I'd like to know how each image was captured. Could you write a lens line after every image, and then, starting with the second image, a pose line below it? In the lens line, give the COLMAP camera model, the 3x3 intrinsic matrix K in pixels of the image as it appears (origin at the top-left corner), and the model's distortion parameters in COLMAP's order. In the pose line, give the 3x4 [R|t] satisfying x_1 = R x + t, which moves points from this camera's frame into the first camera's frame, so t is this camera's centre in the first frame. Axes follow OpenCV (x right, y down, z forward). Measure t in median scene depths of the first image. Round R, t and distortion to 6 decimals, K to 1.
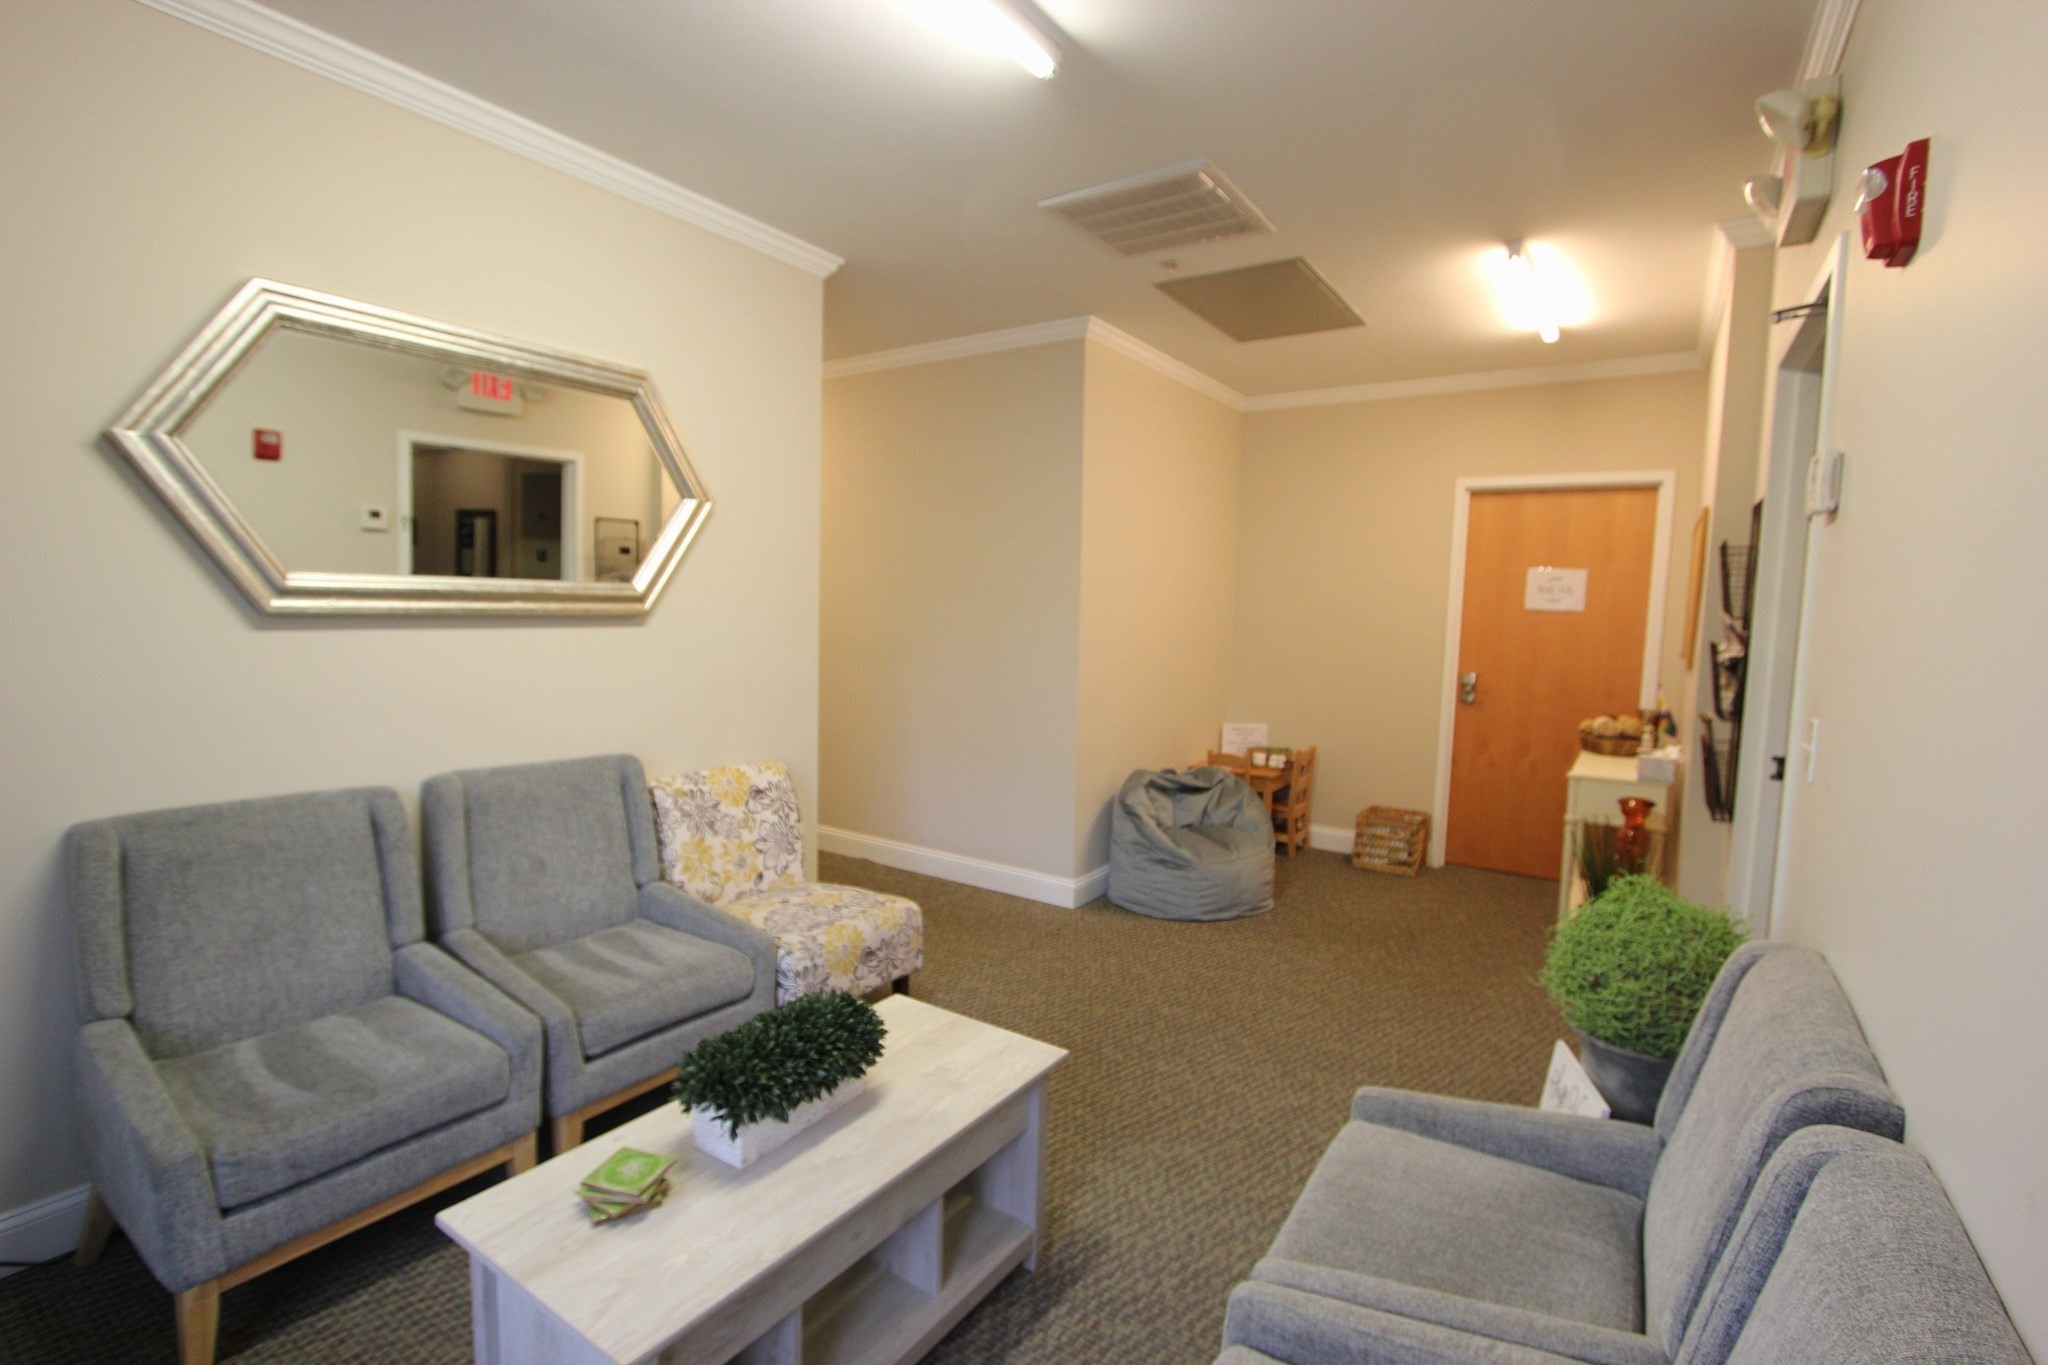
lens RADIAL K [[951.5, 0, 1024.0], [0, 951.5, 682.5], [0, 0, 1]] dist [-0.003483, -0.000120]
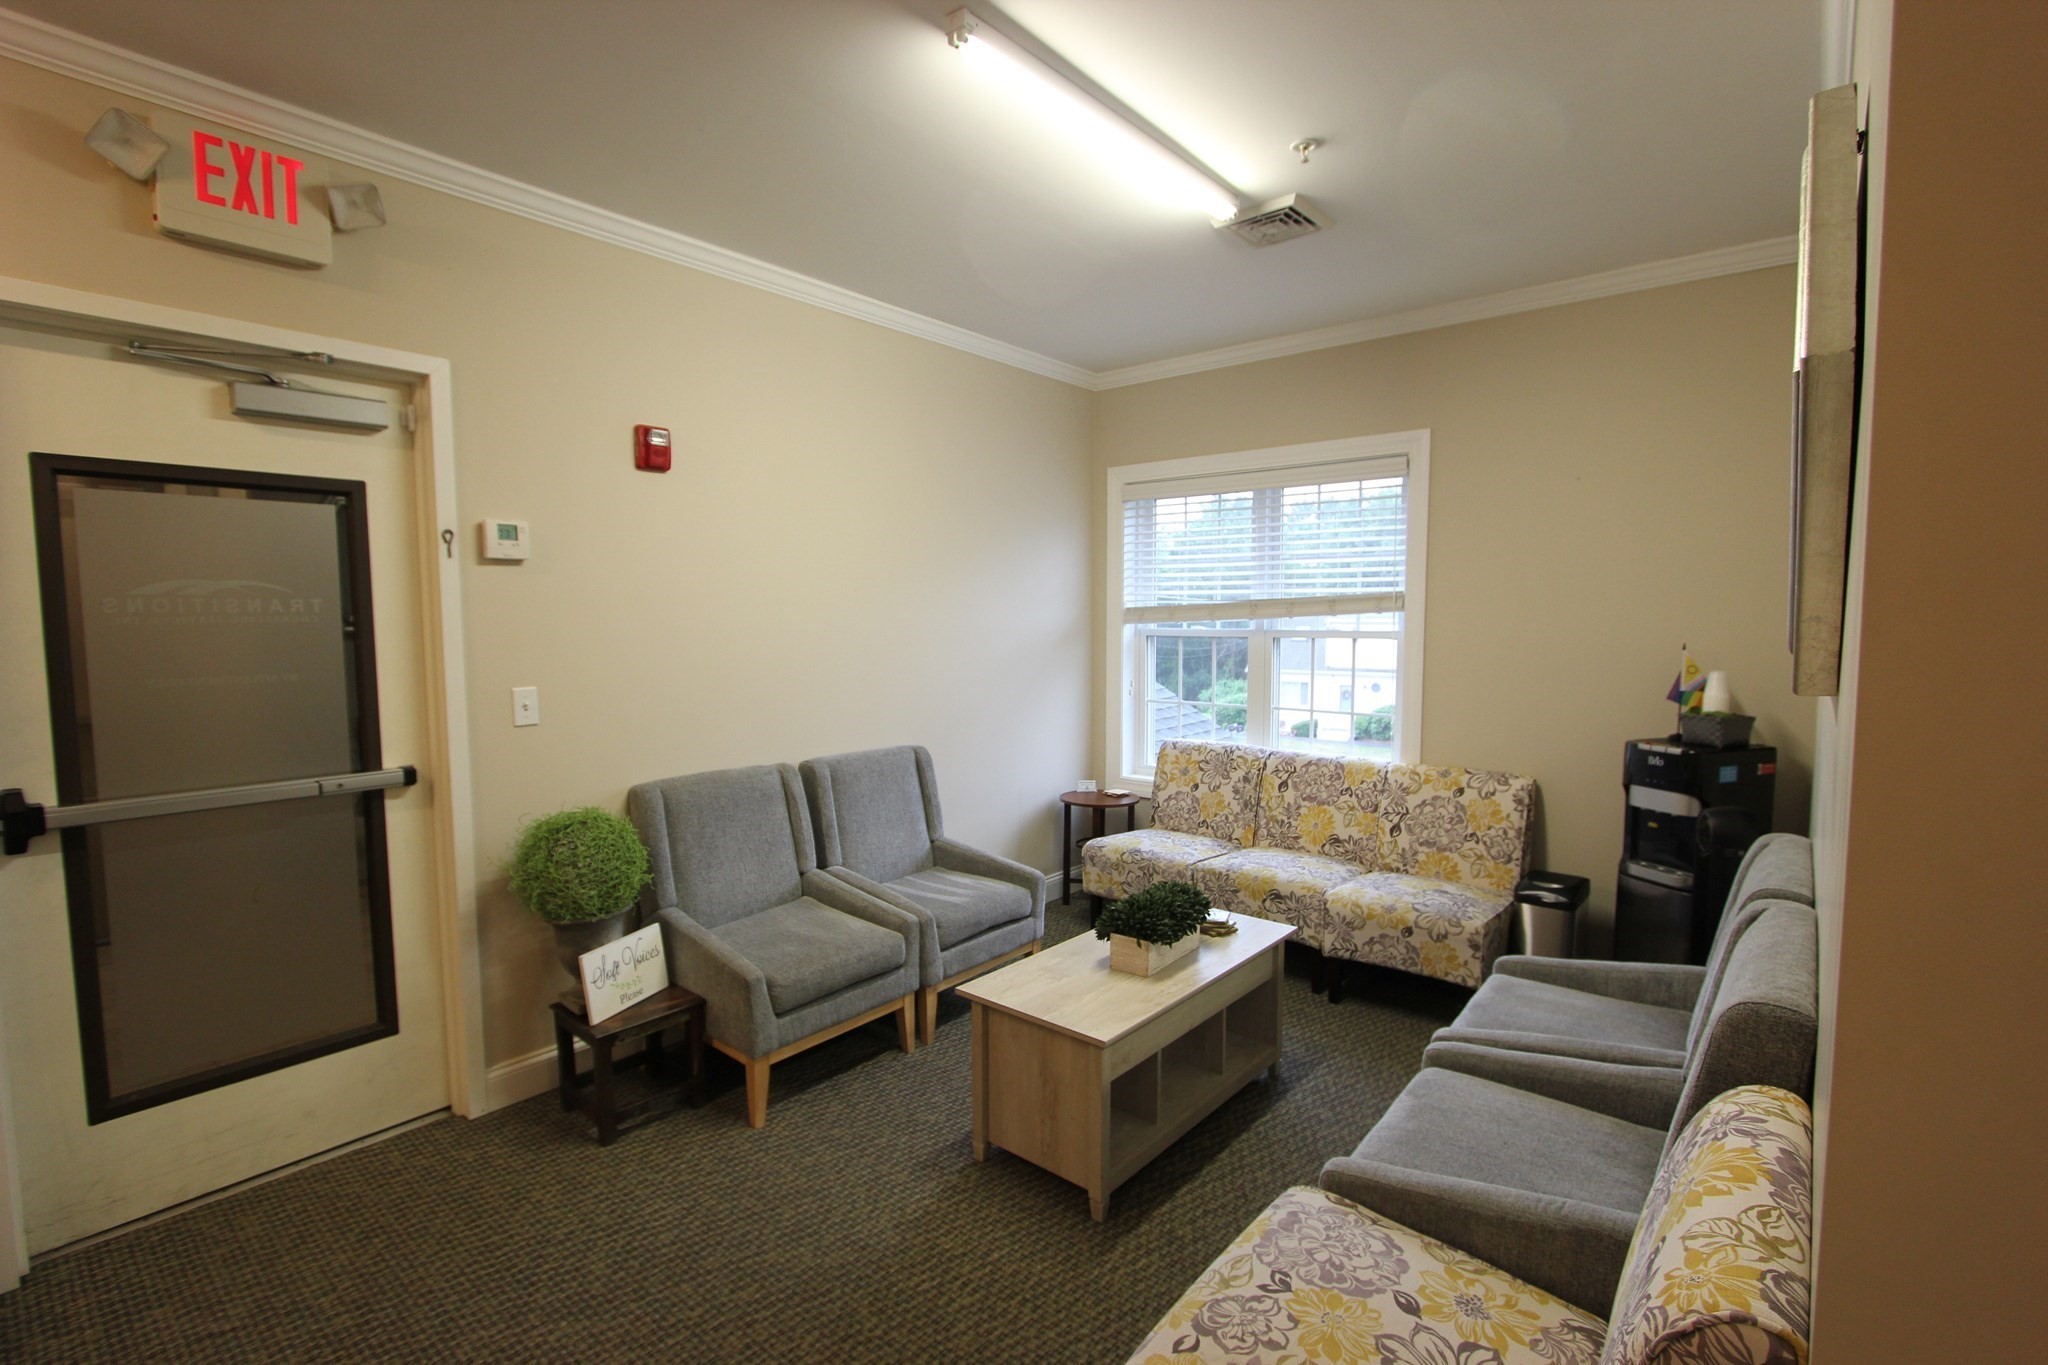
lens RADIAL K [[951.5, 0, 1024.0], [0, 951.5, 682.5], [0, 0, 1]] dist [-0.003483, -0.000120]
pose [[-0.995571, -0.025849, 0.090393, -0.088273], [-0.010602, 0.986195, 0.165245, -0.136835], [-0.093416, 0.163555, -0.982101, 1.379252]]
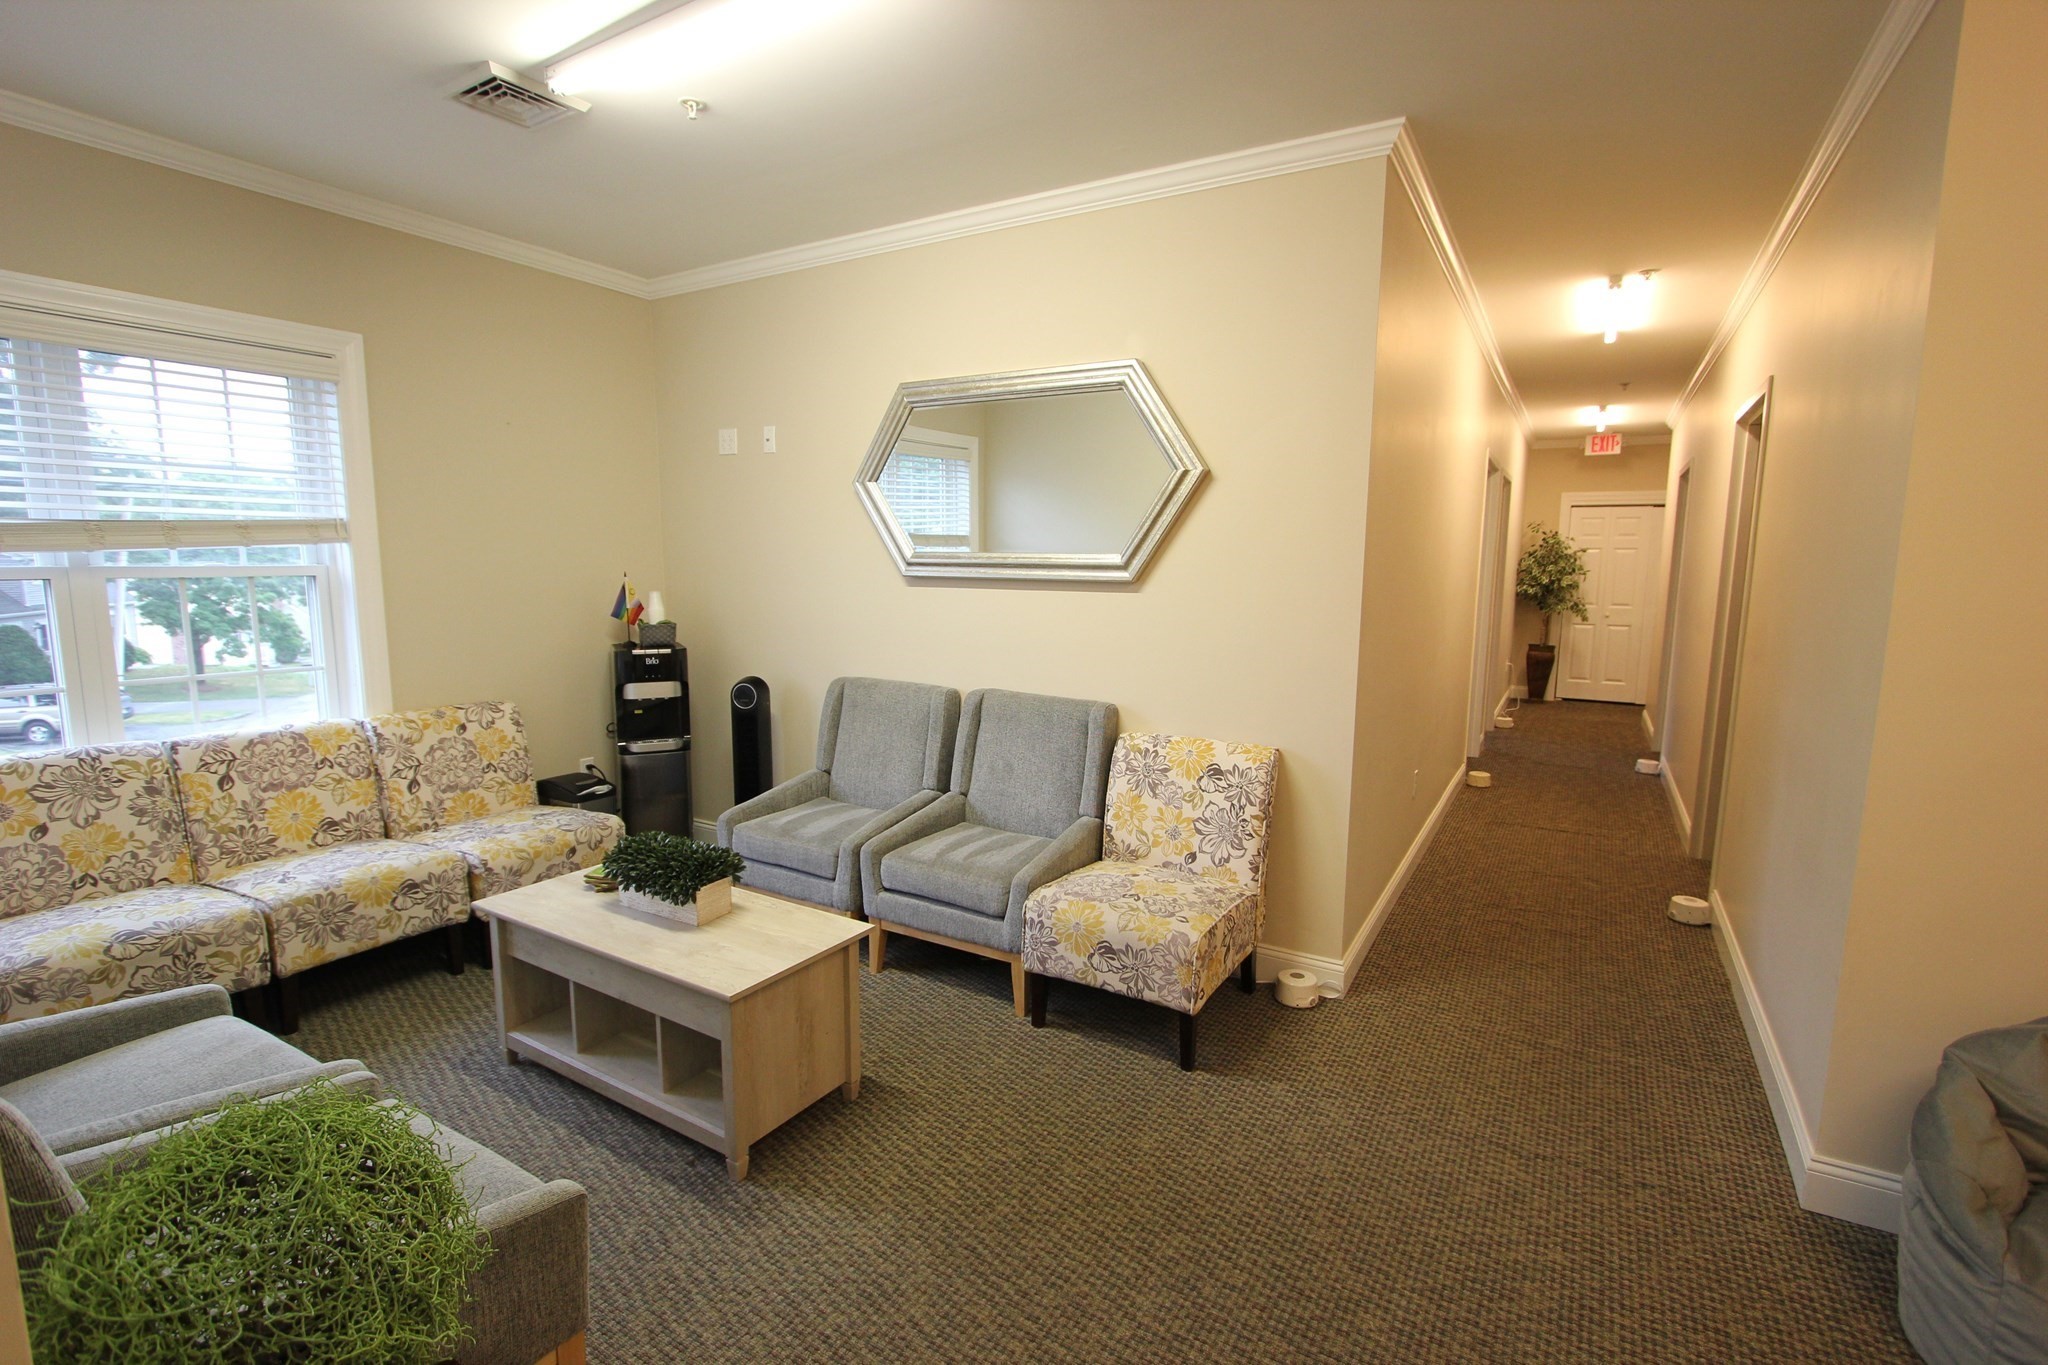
lens RADIAL K [[951.5, 0, 1024.0], [0, 951.5, 682.5], [0, 0, 1]] dist [-0.003483, -0.000120]
pose [[0.063050, 0.107040, -0.992254, 0.674215], [-0.097226, 0.990161, 0.100637, -0.052092], [0.993263, 0.090128, 0.072836, 0.777844]]
